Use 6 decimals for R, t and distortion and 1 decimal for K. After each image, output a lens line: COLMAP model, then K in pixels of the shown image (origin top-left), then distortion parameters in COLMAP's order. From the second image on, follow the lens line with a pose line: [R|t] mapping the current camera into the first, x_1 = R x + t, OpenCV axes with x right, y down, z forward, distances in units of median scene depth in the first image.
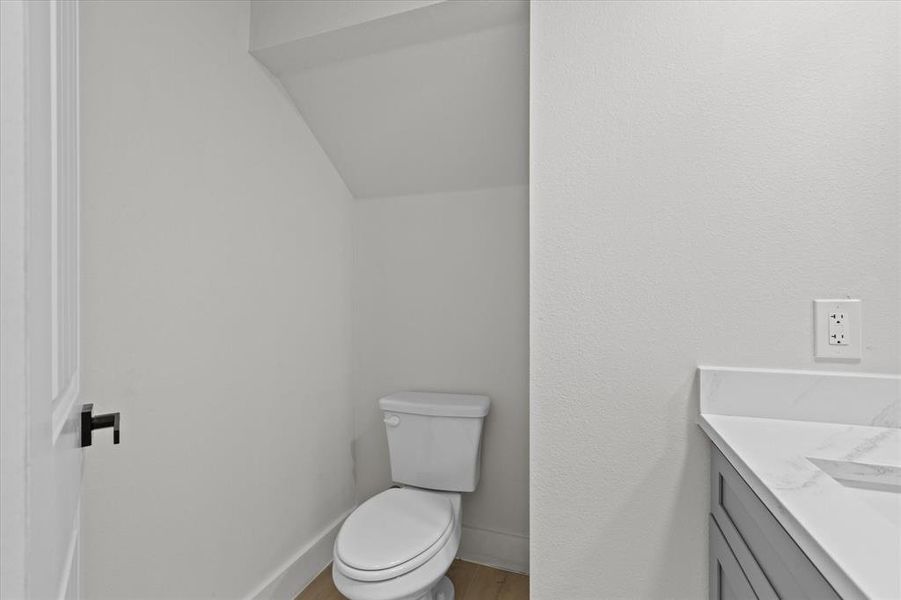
lens RADIAL K [[398.4, 0, 452.0], [0, 398.4, 298.6], [0, 0, 1]] dist [-0.004049, -0.000272]
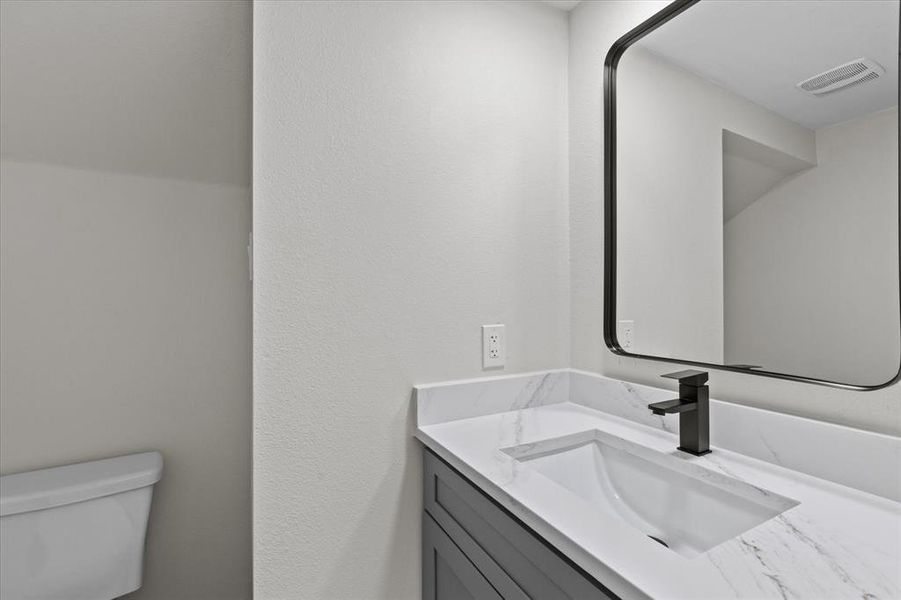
lens RADIAL K [[398.4, 0, 452.0], [0, 398.4, 298.6], [0, 0, 1]] dist [-0.004049, -0.000272]
pose [[0.671432, 0.004257, 0.741054, -0.177623], [-0.004609, 0.999988, -0.001568, -0.087990], [-0.741052, -0.002362, 0.671443, 0.155896]]
